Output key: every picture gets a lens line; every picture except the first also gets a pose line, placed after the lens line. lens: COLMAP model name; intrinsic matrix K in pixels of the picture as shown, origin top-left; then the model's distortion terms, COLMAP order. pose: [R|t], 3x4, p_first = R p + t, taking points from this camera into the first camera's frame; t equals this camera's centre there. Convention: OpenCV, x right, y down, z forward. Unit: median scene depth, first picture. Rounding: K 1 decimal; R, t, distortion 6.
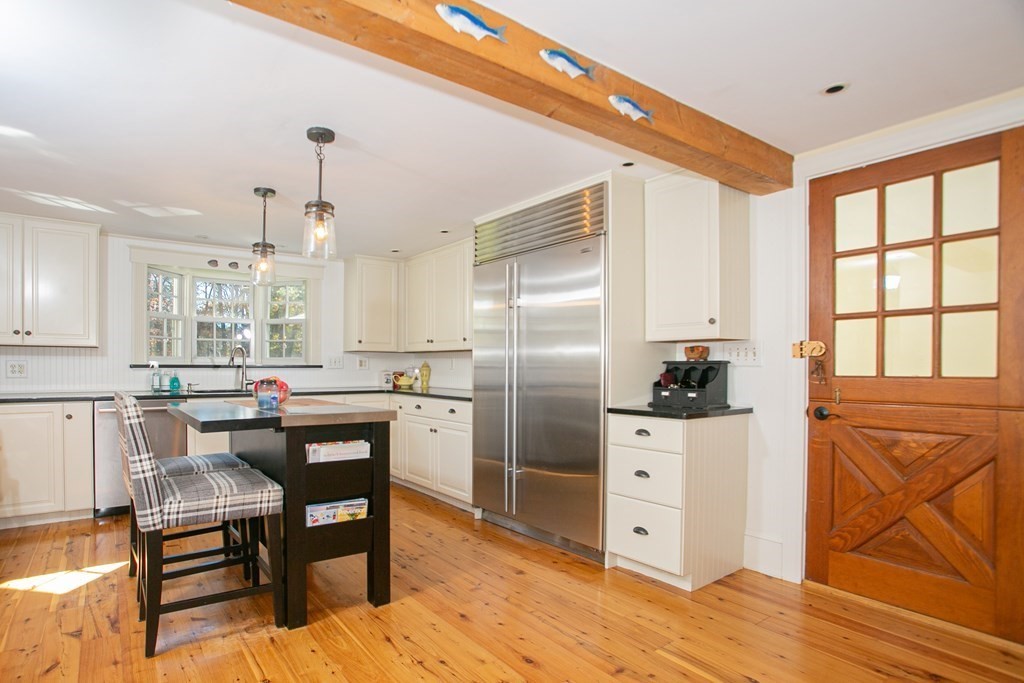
lens RADIAL K [[539.2, 0, 510.1], [0, 539.2, 370.3], [0, 0, 1]] dist [-0.037503, -0.000230]
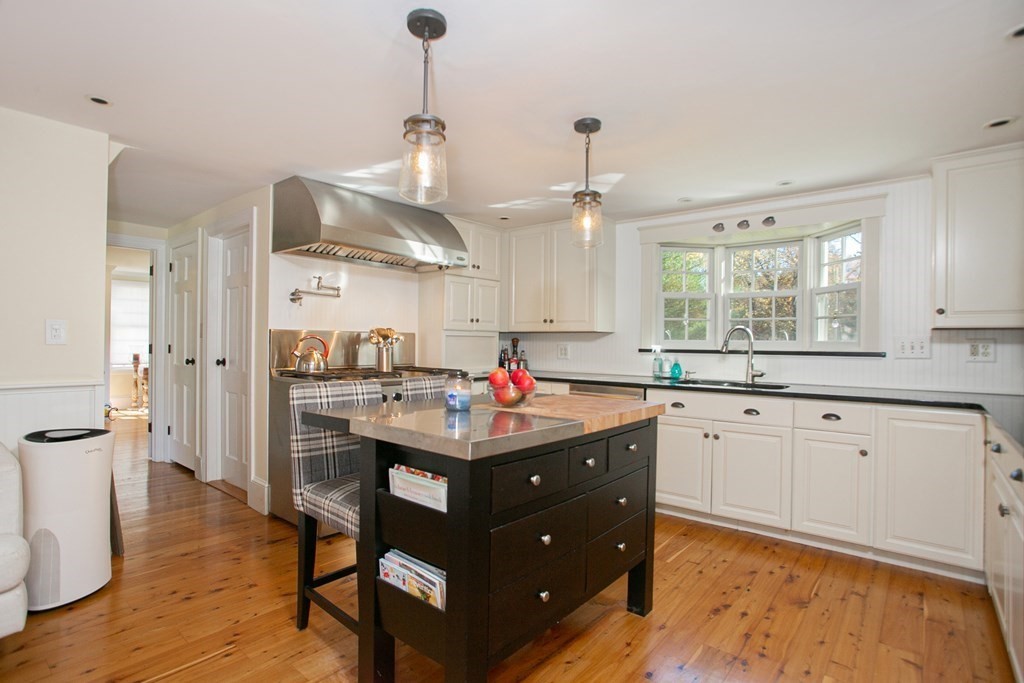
lens RADIAL K [[519.3, 0, 512.0], [0, 519.3, 341.5], [0, 0, 1]] dist [-0.034696, 0.000120]
pose [[0.183833, -0.002984, -0.982953, 0.224534], [-0.018217, 0.999813, -0.006442, -0.016242], [0.982789, 0.019091, 0.183744, 0.692127]]
